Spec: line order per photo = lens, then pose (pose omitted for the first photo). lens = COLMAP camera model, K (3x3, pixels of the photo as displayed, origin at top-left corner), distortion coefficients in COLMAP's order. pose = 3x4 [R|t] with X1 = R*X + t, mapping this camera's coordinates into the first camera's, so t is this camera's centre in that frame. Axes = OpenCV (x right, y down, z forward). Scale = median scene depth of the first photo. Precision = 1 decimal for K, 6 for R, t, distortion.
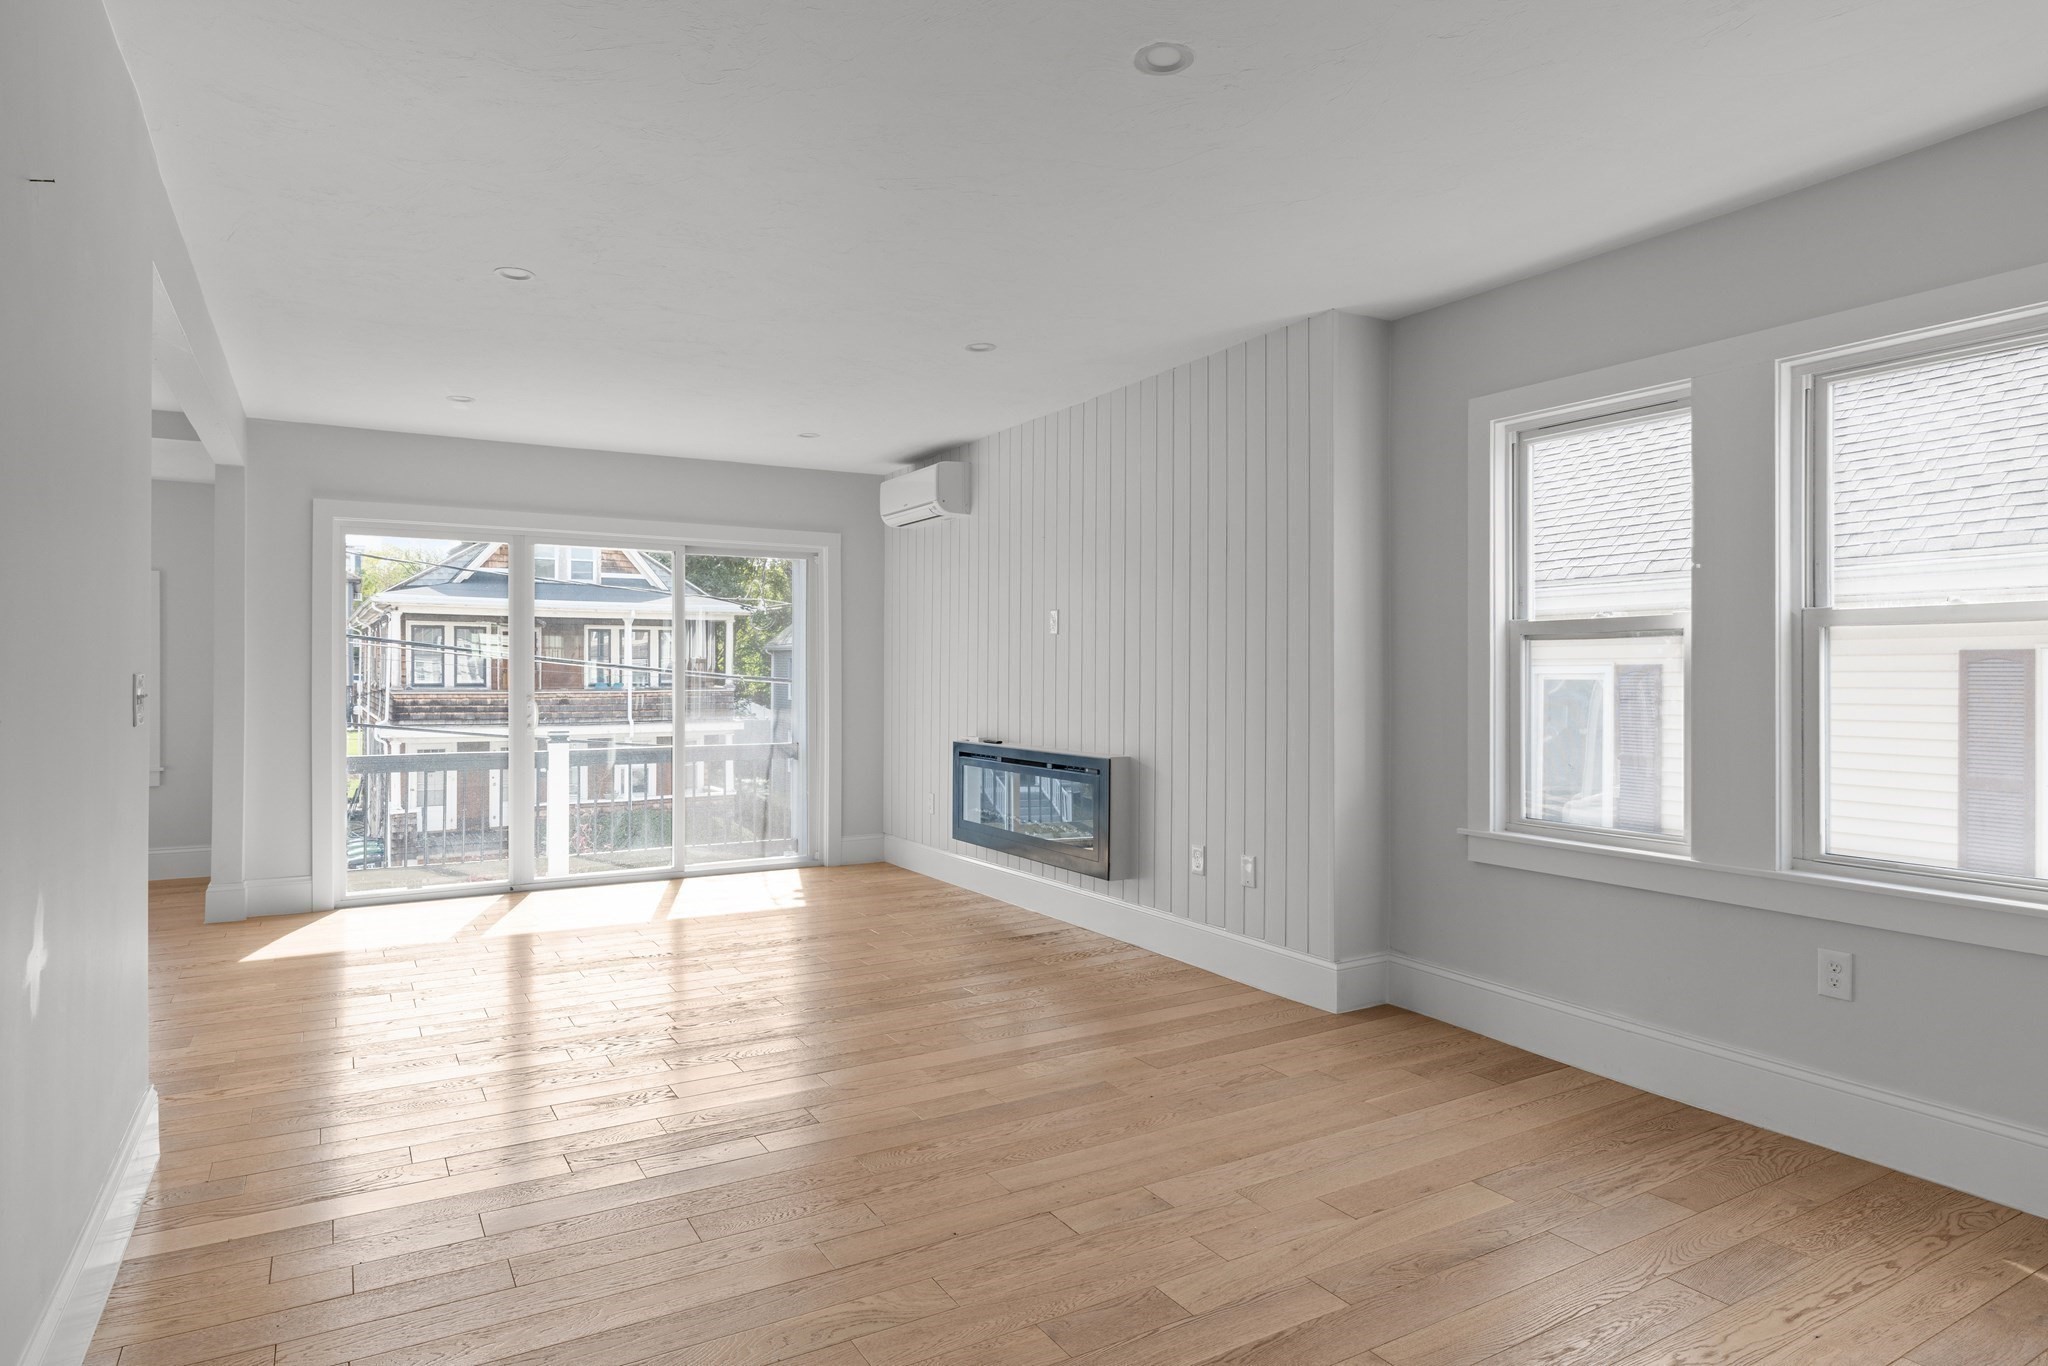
lens RADIAL K [[1254.5, 0, 1024.0], [0, 1254.5, 683.0], [0, 0, 1]] dist [-0.067102, -0.000526]
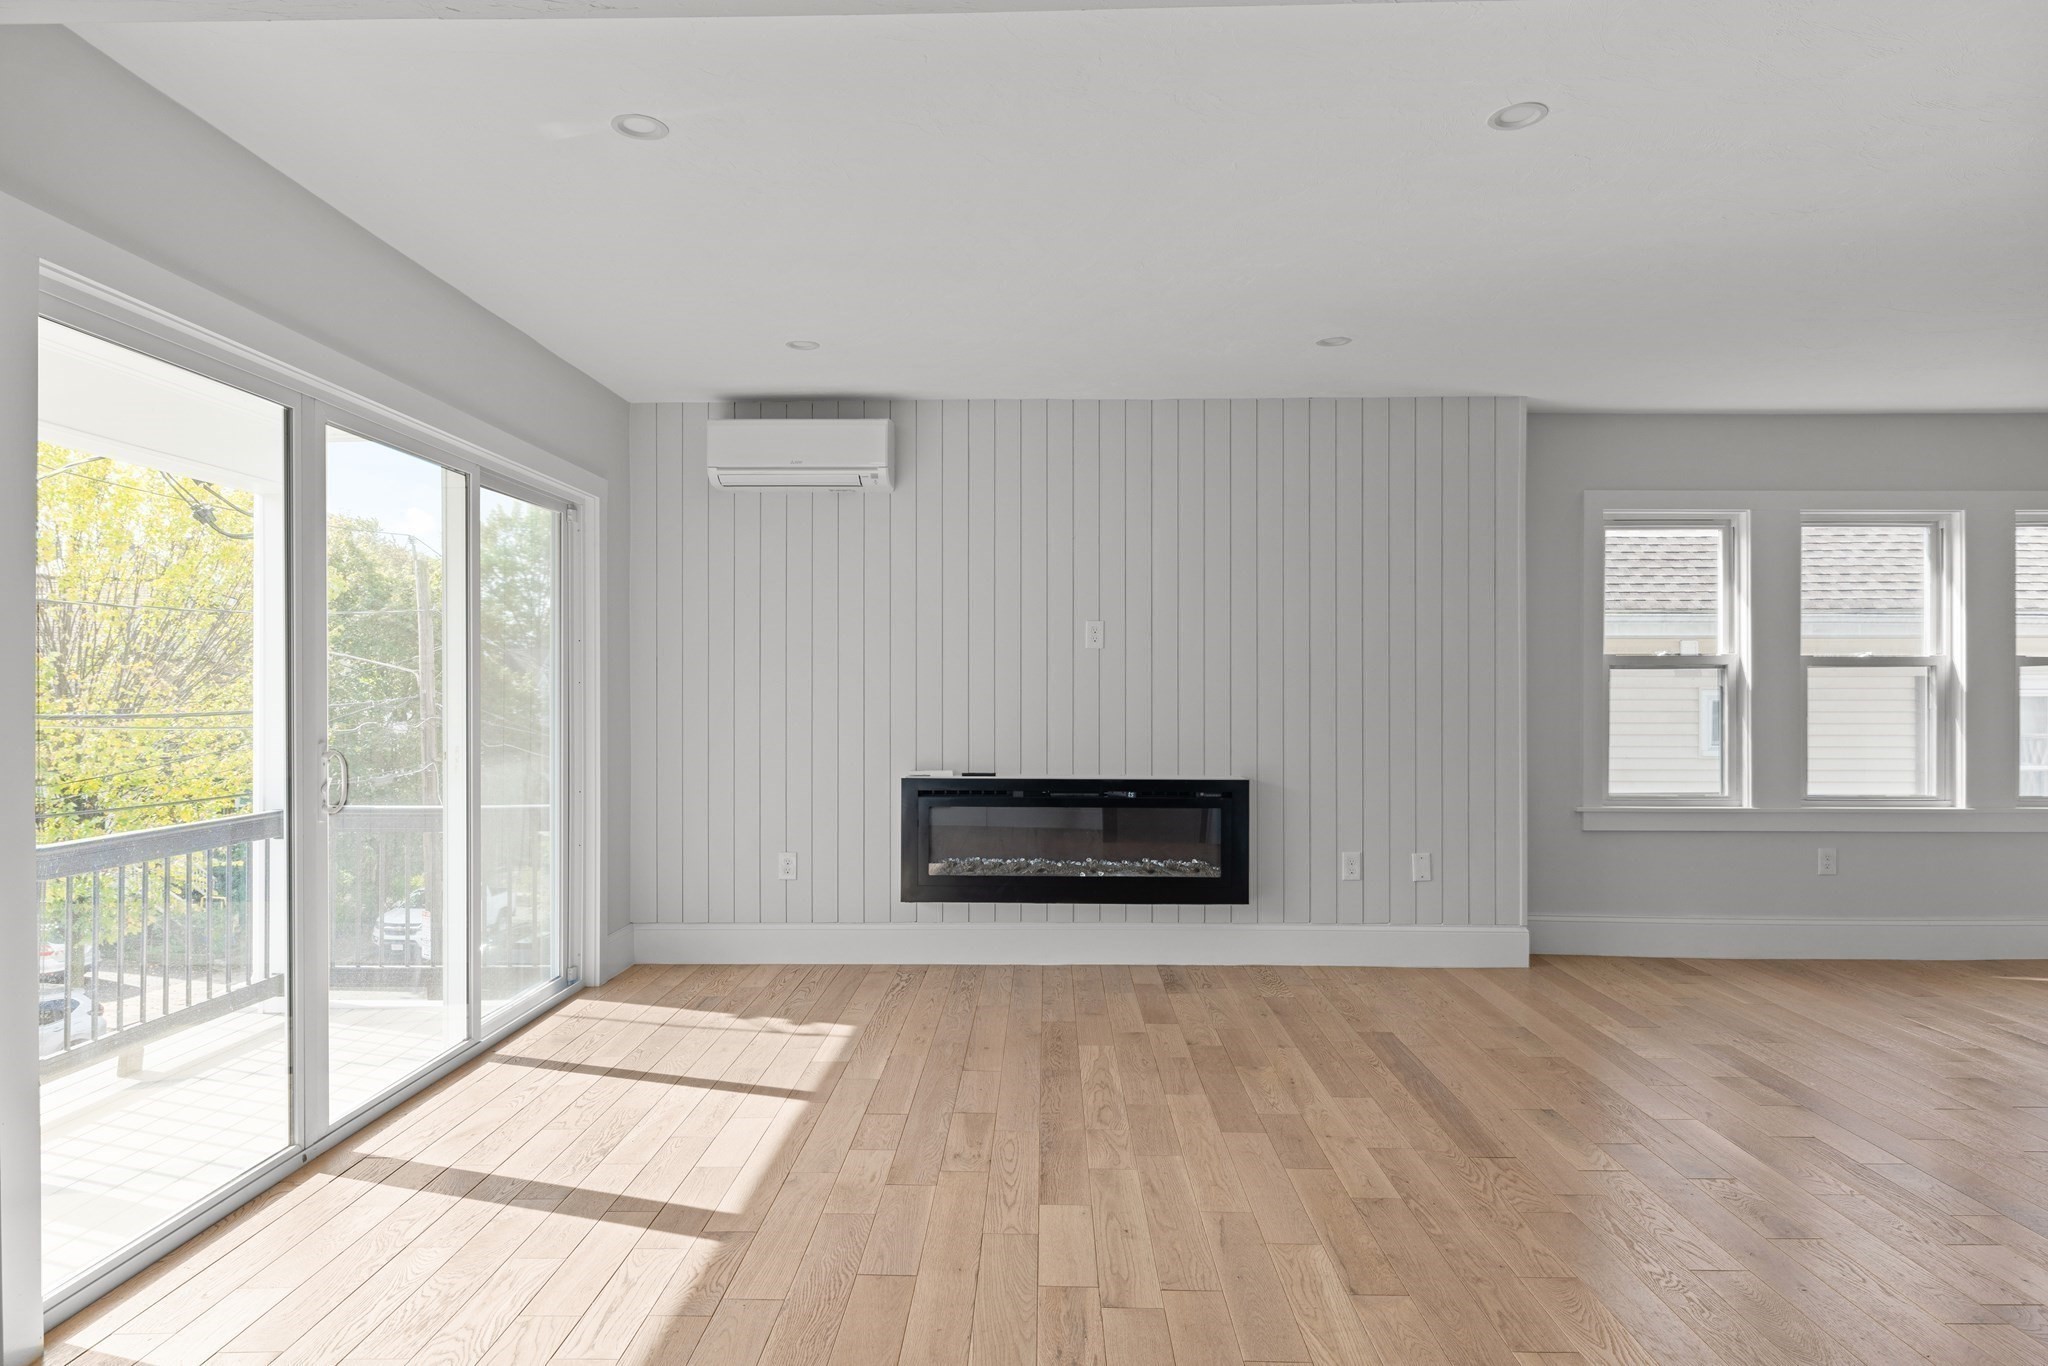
lens RADIAL K [[1215.7, 0, 1024.0], [0, 1215.7, 683.0], [0, 0, 1]] dist [-0.053364, -0.001129]
pose [[0.492804, 0.000889, 0.870140, -1.270357], [0.004901, 0.999981, -0.003797, -0.018535], [-0.870126, 0.006136, 0.492790, 1.037798]]
